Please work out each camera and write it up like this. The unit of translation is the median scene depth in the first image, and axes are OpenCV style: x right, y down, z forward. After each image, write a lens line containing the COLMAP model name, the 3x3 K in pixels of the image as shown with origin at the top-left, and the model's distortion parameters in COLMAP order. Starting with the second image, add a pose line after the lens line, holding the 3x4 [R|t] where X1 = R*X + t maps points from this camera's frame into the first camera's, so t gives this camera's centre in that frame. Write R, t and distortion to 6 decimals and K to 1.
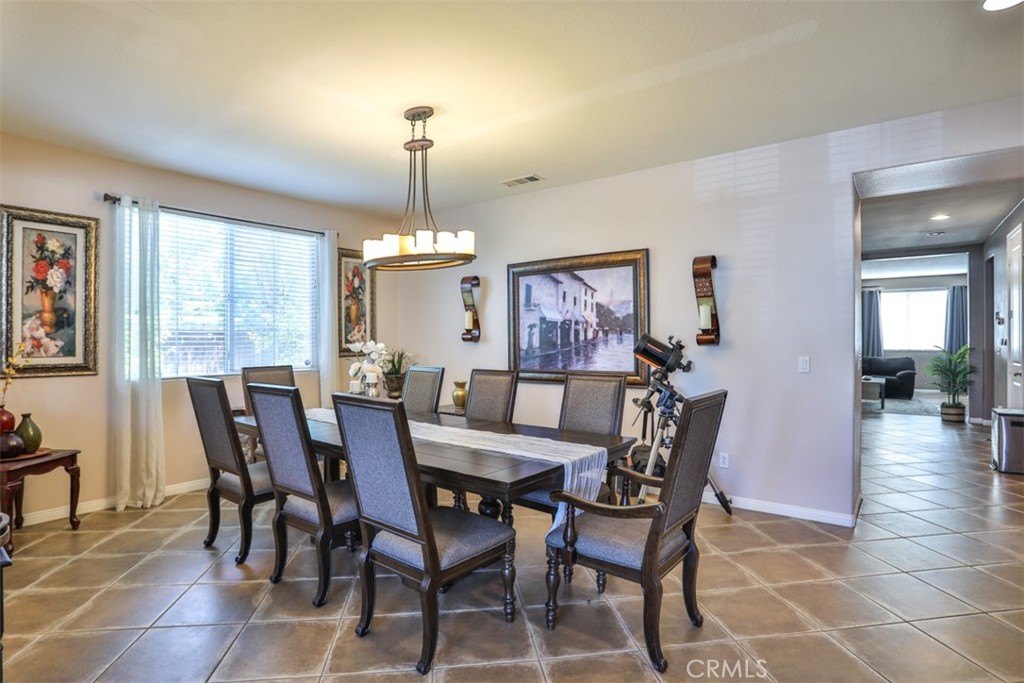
lens RADIAL K [[526.3, 0, 506.9], [0, 526.3, 339.3], [0, 0, 1]] dist [-0.059555, 0.021871]
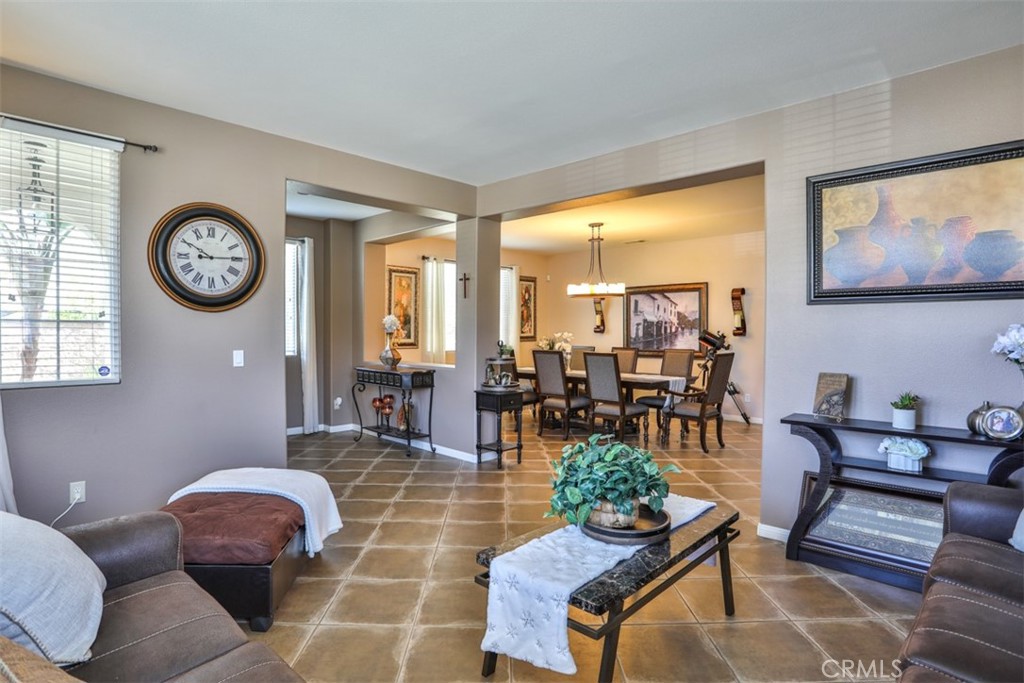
lens RADIAL K [[526.3, 0, 516.4], [0, 526.3, 343.5], [0, 0, 1]] dist [-0.059555, 0.021871]
pose [[0.994649, 0.009918, -0.102832, -0.192703], [-0.007418, 0.999668, 0.024664, -0.001529], [0.103042, -0.023769, 0.994393, -0.836656]]
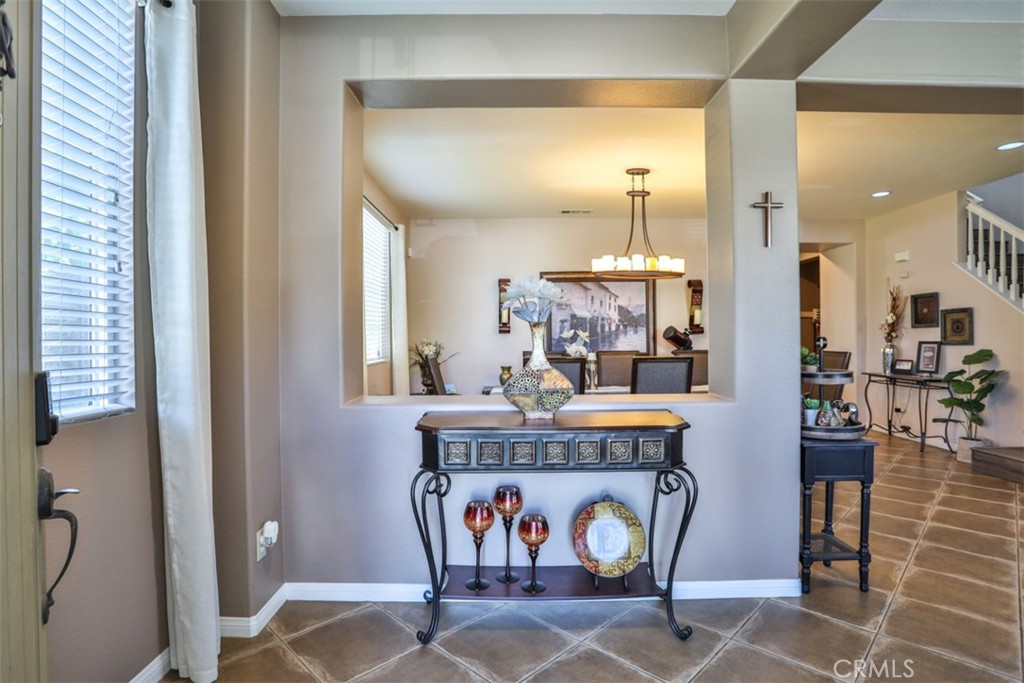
lens RADIAL K [[526.3, 0, 517.5], [0, 526.3, 332.5], [0, 0, 1]] dist [-0.059555, 0.021871]
pose [[0.780712, 0.005568, 0.624866, -0.967742], [0.004356, 0.999888, -0.014352, 0.024353], [-0.624876, 0.013927, 0.780600, 0.058748]]
